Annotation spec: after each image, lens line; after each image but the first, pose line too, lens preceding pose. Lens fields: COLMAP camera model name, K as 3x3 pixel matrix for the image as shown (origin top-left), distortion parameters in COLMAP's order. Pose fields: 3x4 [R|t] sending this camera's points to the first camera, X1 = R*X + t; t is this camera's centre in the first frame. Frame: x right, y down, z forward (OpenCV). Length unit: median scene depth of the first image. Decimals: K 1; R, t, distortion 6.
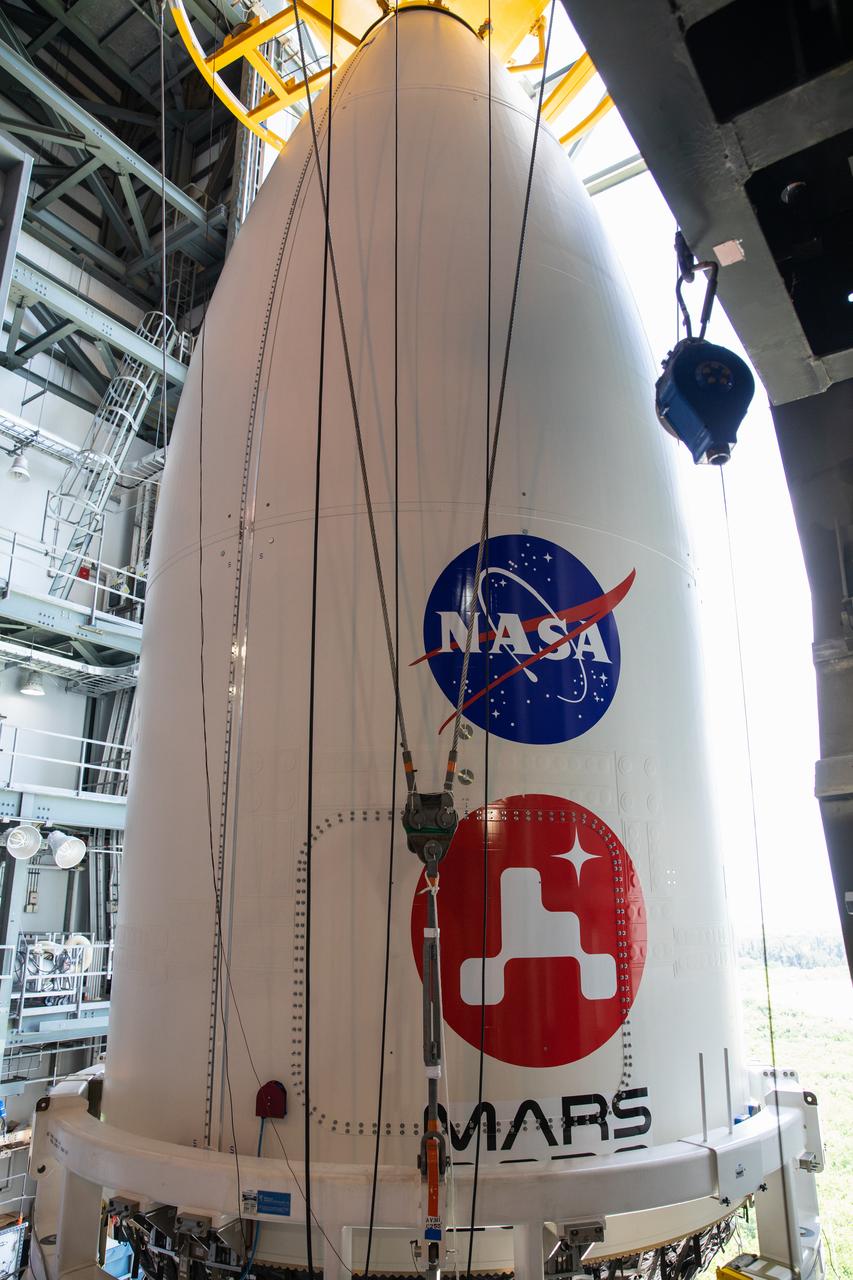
lens RADIAL K [[873.1, 0, 426.5], [0, 873.1, 640.0], [0, 0, 1]] dist [-0.108667, 0.086173]
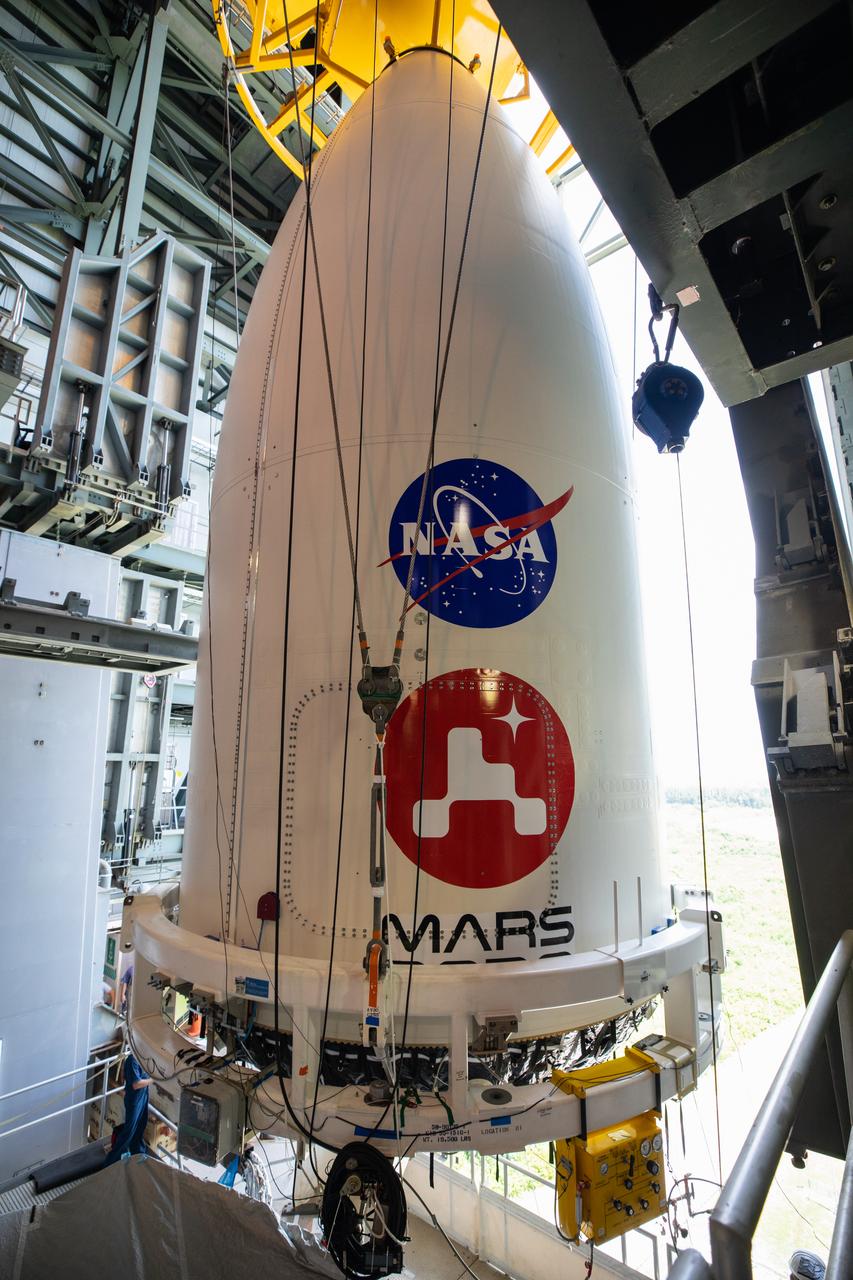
lens RADIAL K [[580.5, 0, 427.8], [0, 580.5, 647.6], [0, 0, 1]] dist [-0.033327, 0.000503]
pose [[0.993928, -0.016437, -0.108793, 0.141945], [0.027505, 0.994504, 0.101025, 0.062987], [0.106535, -0.103404, 0.988918, 0.185246]]
